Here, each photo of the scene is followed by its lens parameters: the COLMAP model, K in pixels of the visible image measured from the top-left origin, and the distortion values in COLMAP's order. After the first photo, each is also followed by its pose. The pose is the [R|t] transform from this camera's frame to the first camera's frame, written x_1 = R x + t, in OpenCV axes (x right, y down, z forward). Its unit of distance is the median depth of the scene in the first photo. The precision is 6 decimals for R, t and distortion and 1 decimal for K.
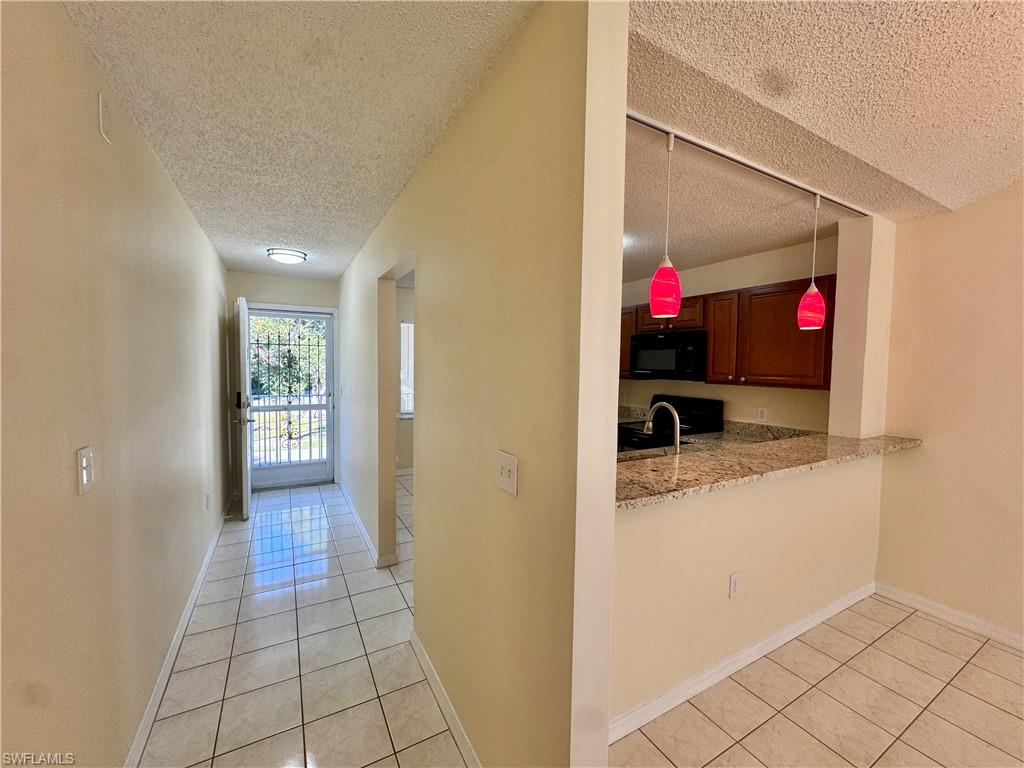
lens RADIAL K [[409.6, 0, 510.7], [0, 409.6, 384.3], [0, 0, 1]] dist [-0.003956, -0.000538]
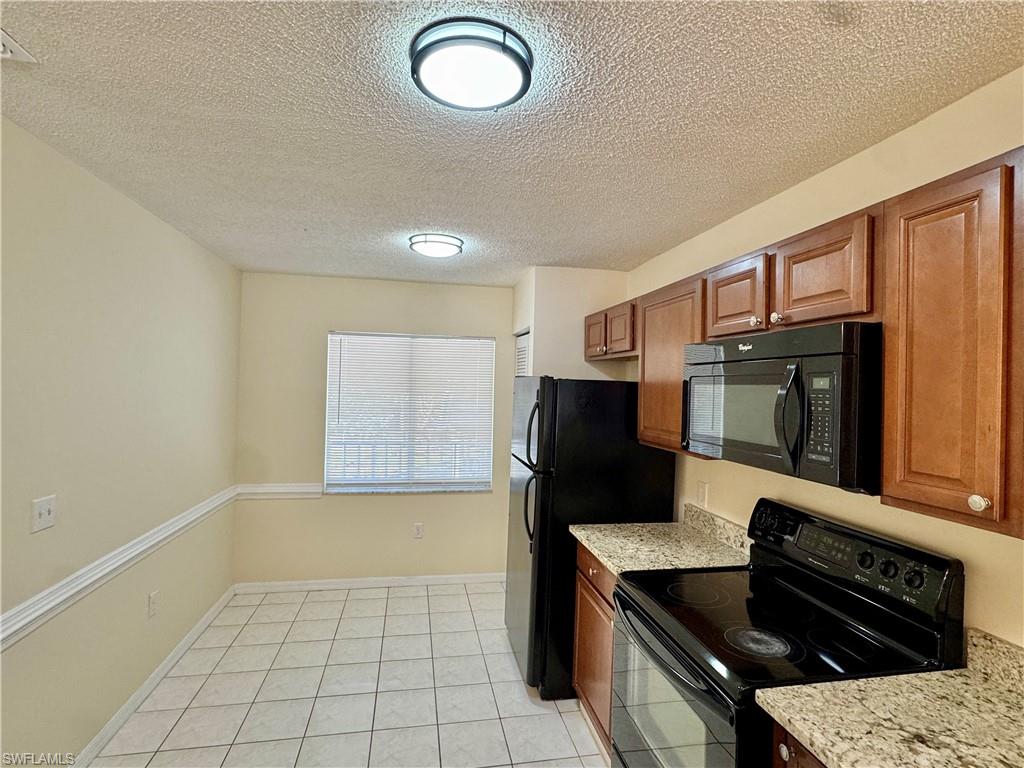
lens RADIAL K [[508.3, 0, 512.0], [0, 508.3, 384.0], [0, 0, 1]] dist [-0.003227, -0.000578]
pose [[0.949612, 0.006615, -0.313358, 0.345621], [-0.026330, 0.997927, -0.058725, -0.060415], [0.312320, 0.064017, 0.947817, 0.581993]]
